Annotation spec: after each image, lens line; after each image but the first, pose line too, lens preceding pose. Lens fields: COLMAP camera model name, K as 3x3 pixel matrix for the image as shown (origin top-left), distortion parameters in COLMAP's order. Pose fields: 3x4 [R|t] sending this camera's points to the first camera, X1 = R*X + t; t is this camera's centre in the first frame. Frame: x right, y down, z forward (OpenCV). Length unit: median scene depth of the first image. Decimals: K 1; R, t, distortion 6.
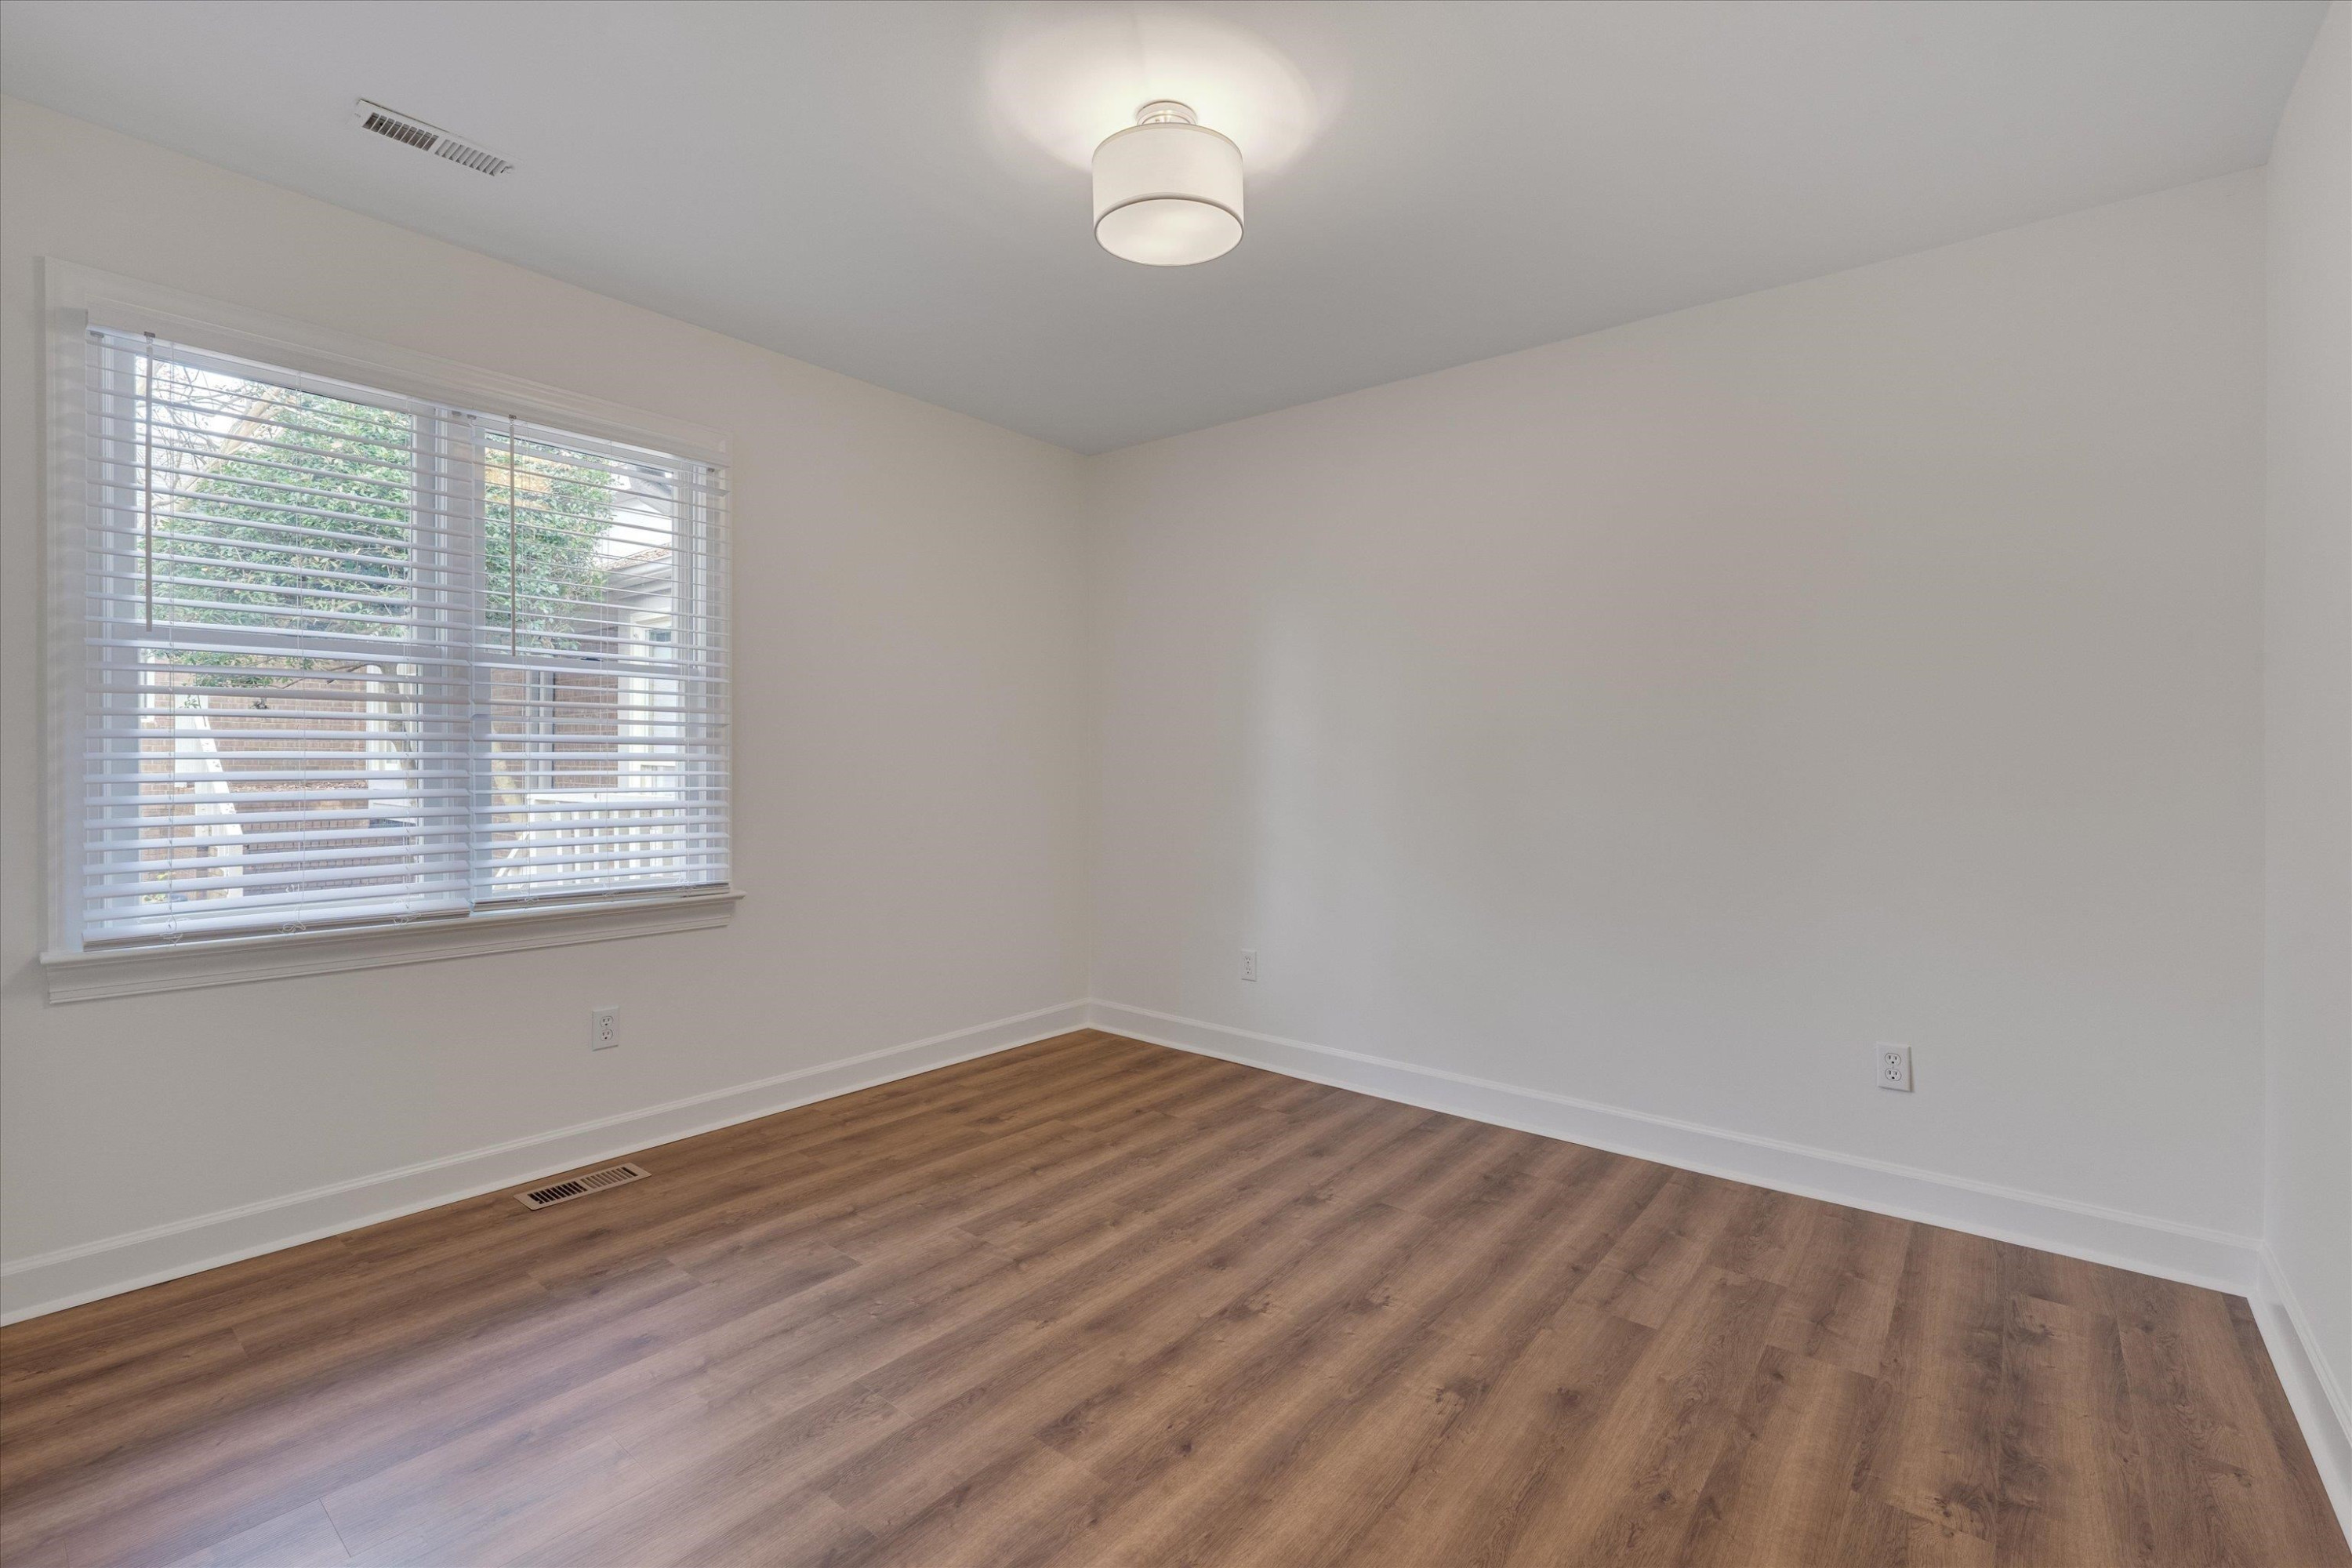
lens RADIAL K [[1020.9, 0, 1159.1], [0, 1020.9, 761.8], [0, 0, 1]] dist [-0.001266, -0.001783]
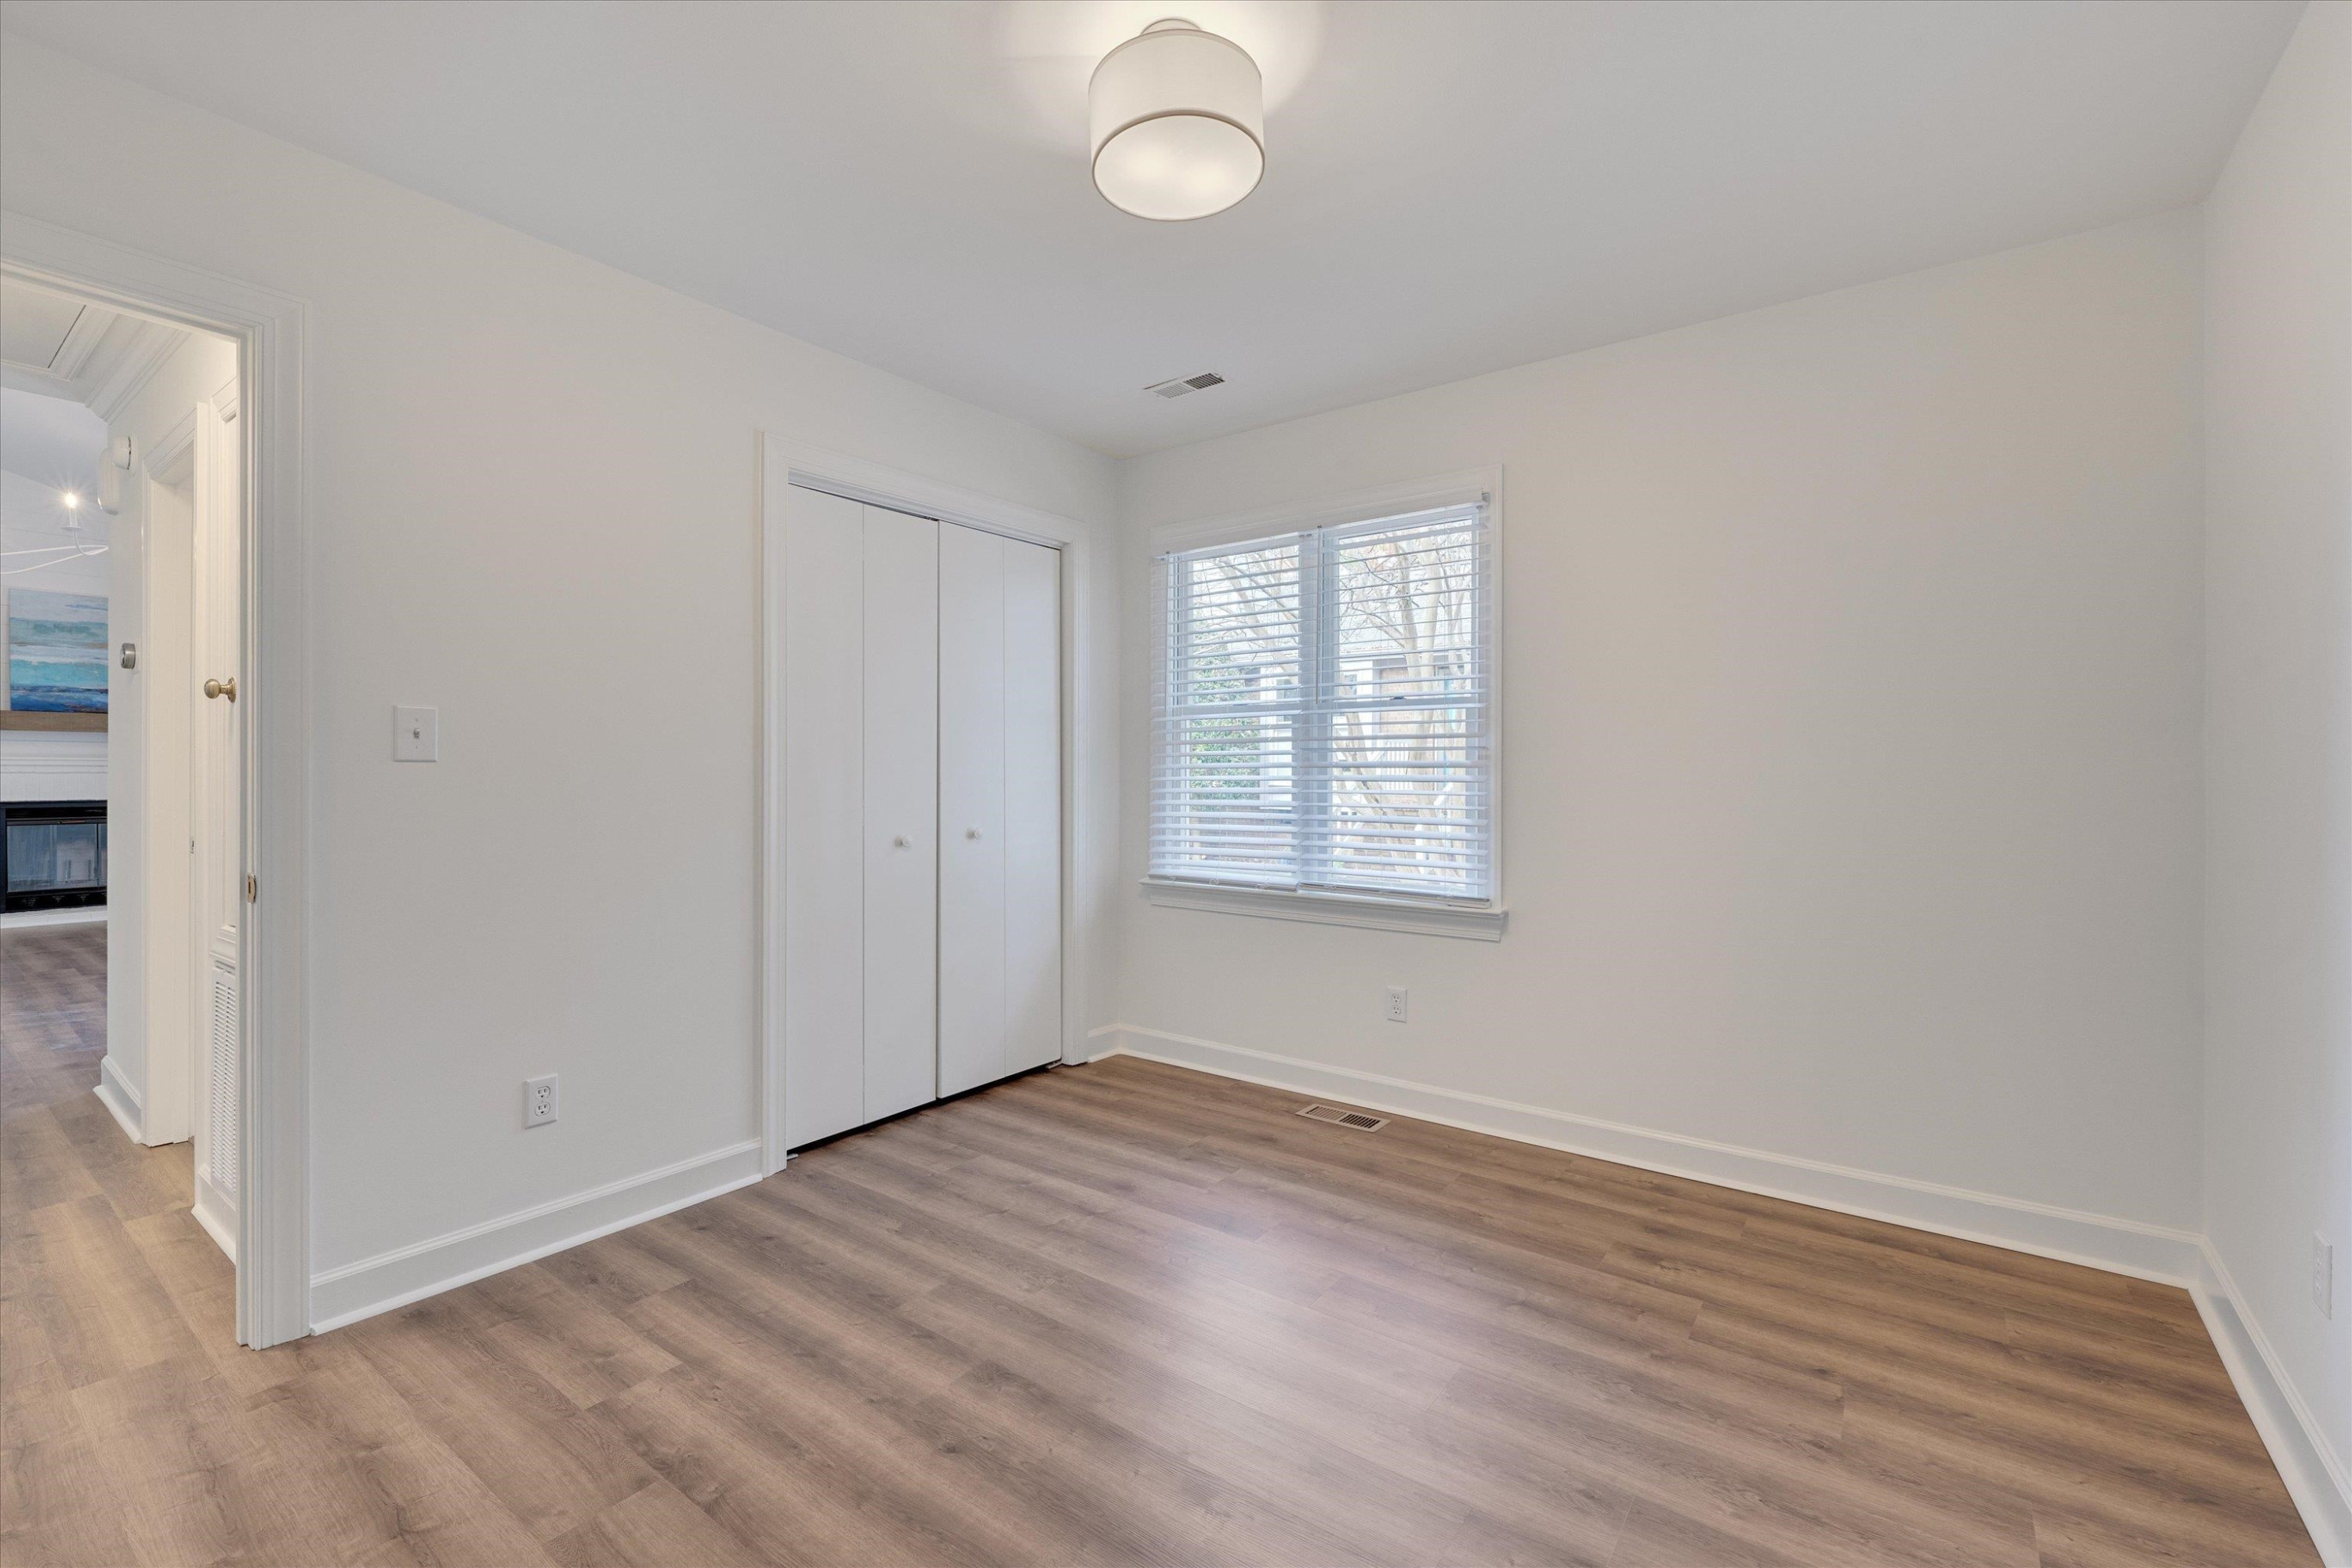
lens RADIAL K [[1020.9, 0, 1243.8], [0, 1020.9, 780.7], [0, 0, 1]] dist [-0.001266, -0.001783]
pose [[0.076659, -0.001652, -0.997056, 0.643488], [-0.003247, 0.999993, -0.001907, 0.000551], [0.997052, 0.003383, 0.076653, 0.727775]]
